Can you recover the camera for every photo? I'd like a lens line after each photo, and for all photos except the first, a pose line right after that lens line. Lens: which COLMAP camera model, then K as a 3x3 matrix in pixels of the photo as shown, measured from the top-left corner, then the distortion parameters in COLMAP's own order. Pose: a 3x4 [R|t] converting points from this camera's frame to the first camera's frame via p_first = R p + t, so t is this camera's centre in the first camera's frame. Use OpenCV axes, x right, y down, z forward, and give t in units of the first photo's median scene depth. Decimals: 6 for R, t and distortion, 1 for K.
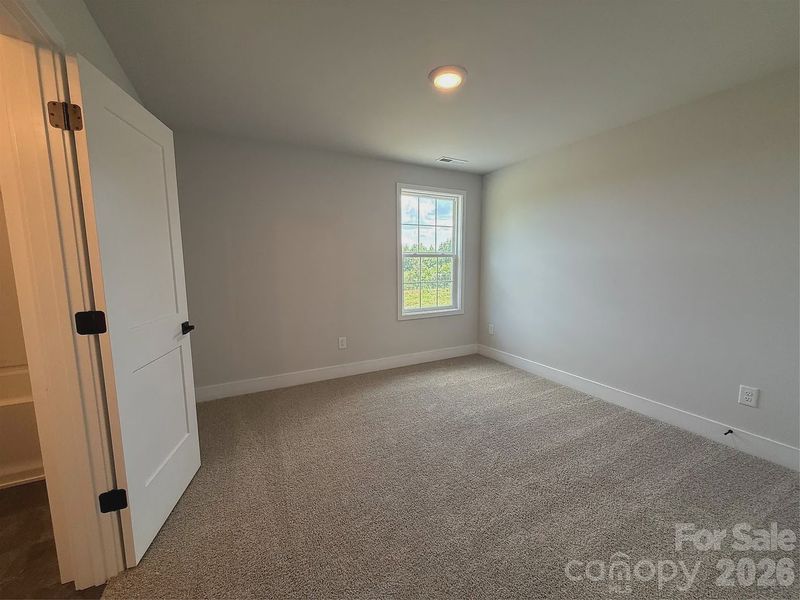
lens RADIAL K [[320.1, 0, 402.0], [0, 320.1, 300.9], [0, 0, 1]] dist [0.001162, 0.000325]
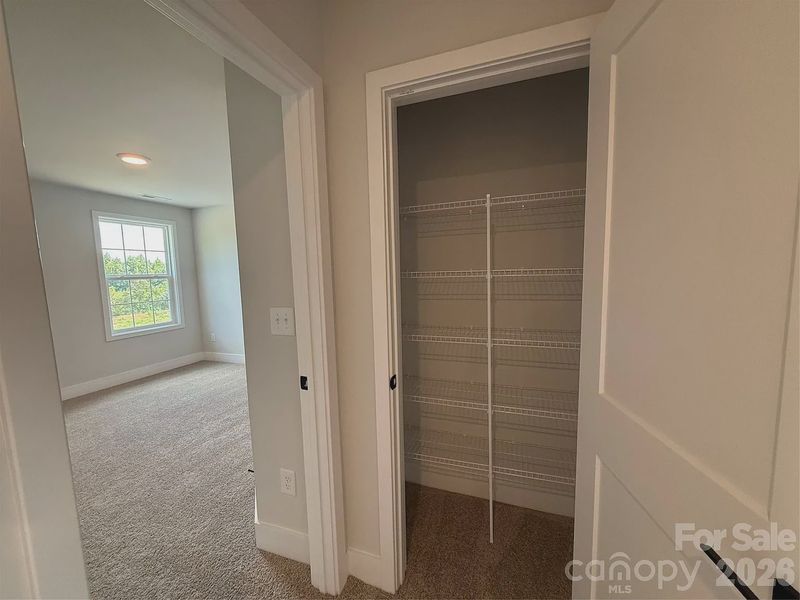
lens RADIAL K [[320.1, 0, 401.2], [0, 320.1, 302.3], [0, 0, 1]] dist [0.001162, 0.000325]
pose [[0.741281, -0.075319, 0.666956, 0.010545], [0.100285, 0.994958, 0.000899, 0.028764], [-0.663661, 0.066220, 0.745097, -0.384102]]
